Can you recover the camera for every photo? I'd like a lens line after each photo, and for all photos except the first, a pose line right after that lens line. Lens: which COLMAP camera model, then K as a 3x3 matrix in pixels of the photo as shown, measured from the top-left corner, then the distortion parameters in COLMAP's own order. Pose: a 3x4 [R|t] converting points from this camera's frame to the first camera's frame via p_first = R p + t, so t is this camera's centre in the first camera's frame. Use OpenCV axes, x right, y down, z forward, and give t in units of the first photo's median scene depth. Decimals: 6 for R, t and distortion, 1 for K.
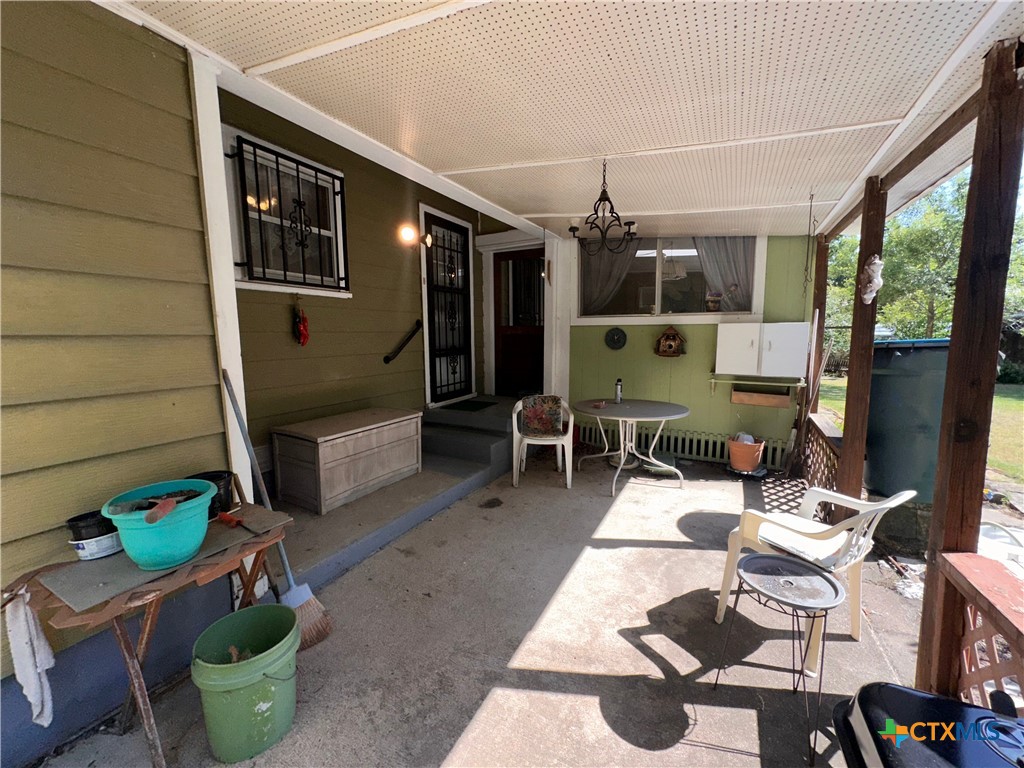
lens RADIAL K [[407.6, 0, 511.3], [0, 407.6, 381.1], [0, 0, 1]] dist [-0.001371, 0.000108]
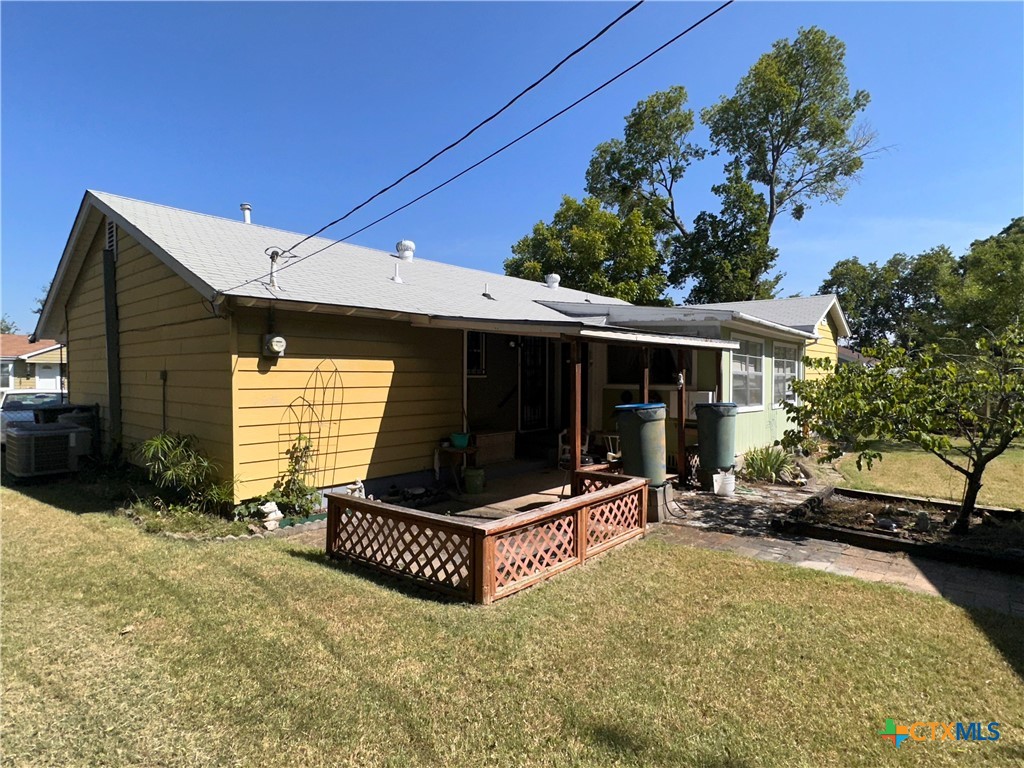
lens RADIAL K [[547.8, 0, 515.8], [0, 547.8, 382.3], [0, 0, 1]] dist [-0.000639, -0.000864]
pose [[0.975693, 0.017105, -0.218475, 0.348847], [-0.038927, 0.994622, -0.095974, 0.085269], [0.215659, 0.102145, 0.971112, -1.562713]]
